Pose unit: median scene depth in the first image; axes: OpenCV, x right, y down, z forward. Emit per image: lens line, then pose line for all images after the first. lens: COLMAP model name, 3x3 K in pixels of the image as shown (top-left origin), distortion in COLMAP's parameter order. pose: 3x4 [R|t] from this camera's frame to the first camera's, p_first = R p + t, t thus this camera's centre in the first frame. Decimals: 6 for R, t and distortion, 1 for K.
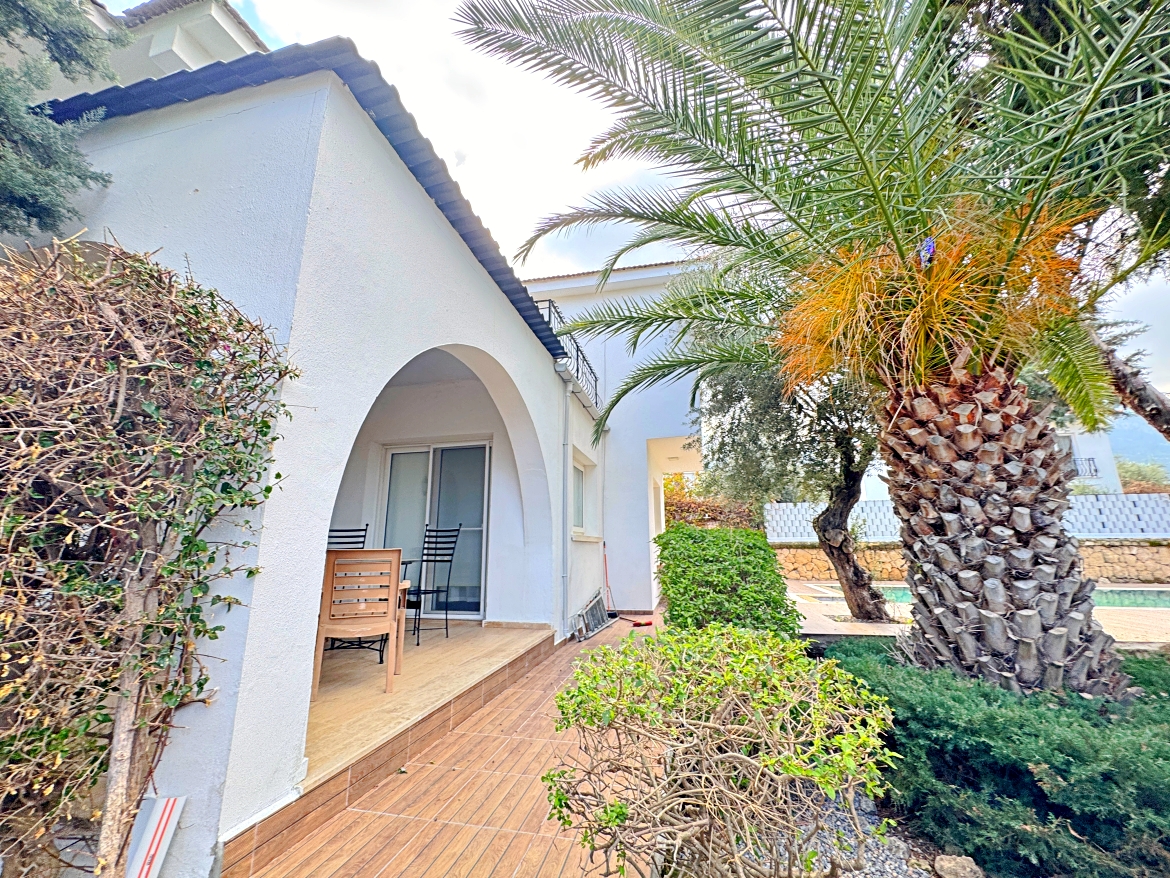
lens RADIAL K [[470.5, 0, 585.0], [0, 470.5, 439.0], [0, 0, 1]] dist [0.000792, 0.000156]
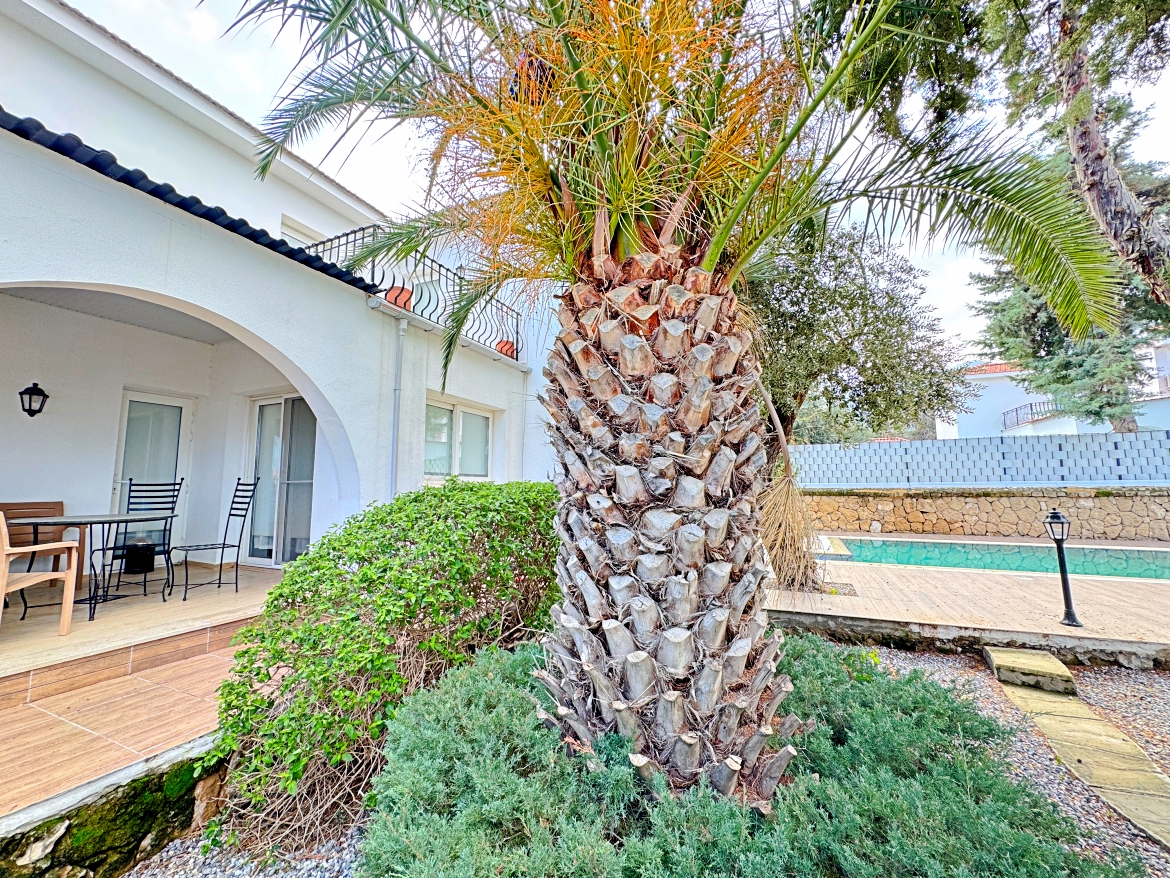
lens RADIAL K [[470.5, 0, 585.0], [0, 470.5, 439.0], [0, 0, 1]] dist [0.000792, 0.000156]
pose [[0.977434, -0.018813, -0.210400, 0.936390], [0.044485, 0.992022, 0.117959, 0.029499], [0.206502, -0.124657, 0.970473, 0.345953]]
